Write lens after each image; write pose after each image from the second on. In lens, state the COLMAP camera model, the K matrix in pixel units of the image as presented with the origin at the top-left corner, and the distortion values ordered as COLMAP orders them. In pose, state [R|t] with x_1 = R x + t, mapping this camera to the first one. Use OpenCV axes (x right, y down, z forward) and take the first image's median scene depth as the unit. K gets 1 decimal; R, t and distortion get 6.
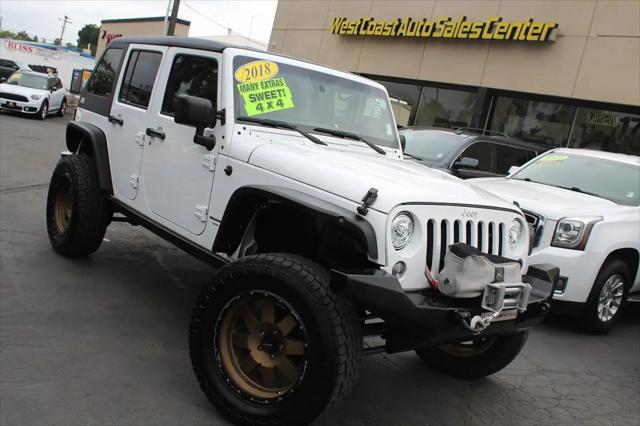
lens RADIAL K [[618.2, 0, 320.0], [0, 618.2, 213.0], [0, 0, 1]] dist [-0.081657, 0.018704]
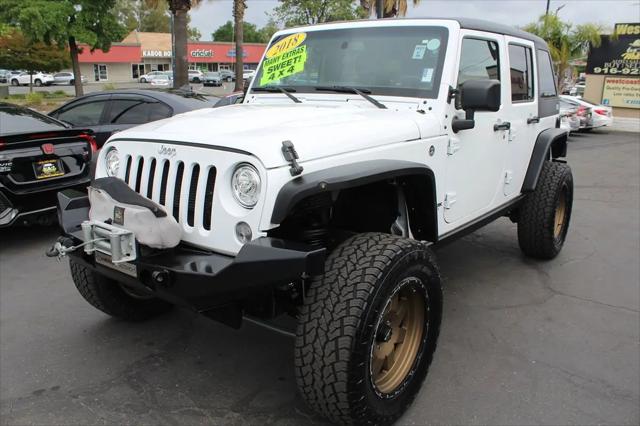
lens RADIAL K [[524.1, 0, 320.0], [0, 524.1, 213.0], [0, 0, 1]] dist [-0.172460, 0.150068]
pose [[0.249260, 0.058067, -0.966694, 0.823927], [-0.106304, 0.993809, 0.032285, 0.033571], [0.962584, 0.094716, 0.253890, 0.846473]]
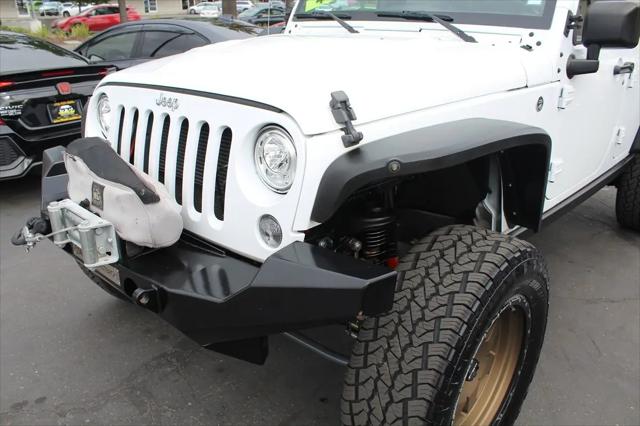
lens RADIAL K [[524.1, 0, 320.0], [0, 524.1, 213.0], [0, 0, 1]] dist [-0.172460, 0.150068]
pose [[0.154973, 0.183007, -0.970820, 0.640090], [-0.122629, 0.978656, 0.164909, 0.004730], [0.980278, 0.093495, 0.174108, 0.878531]]
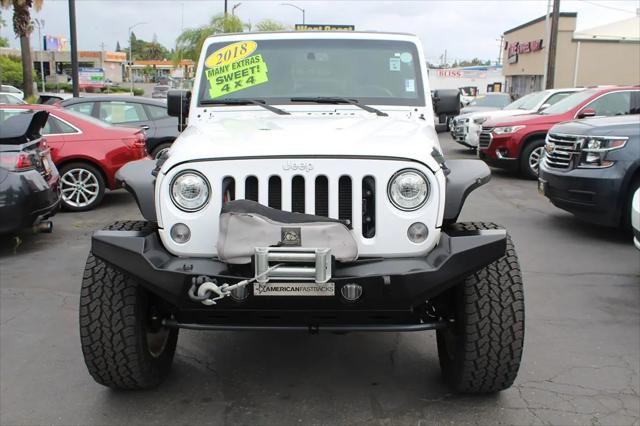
lens RADIAL K [[618.2, 0, 320.0], [0, 618.2, 213.0], [0, 0, 1]] dist [-0.081657, 0.018704]
pose [[0.750855, -0.056211, -0.658071, 0.662639], [0.043348, 0.998418, -0.035824, 0.077091], [0.659043, -0.001627, 0.752104, 0.325694]]
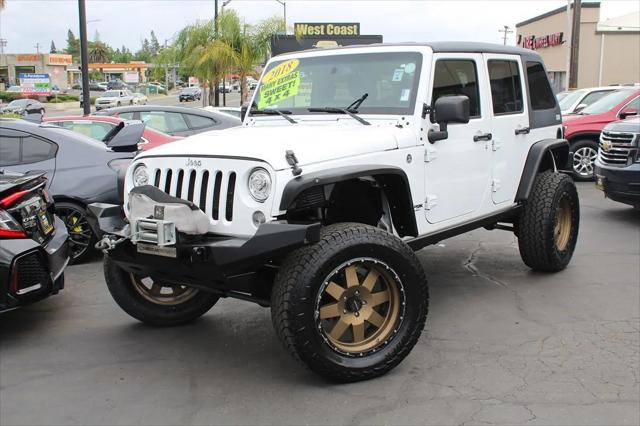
lens RADIAL K [[730.8, 0, 320.0], [0, 730.8, 213.0], [0, 0, 1]] dist [-0.078325, 0.030128]
pose [[0.247946, -0.039509, -0.967968, 1.272391], [-0.071698, 0.995680, -0.059005, 0.122625], [0.966117, 0.084031, 0.244042, 0.746056]]
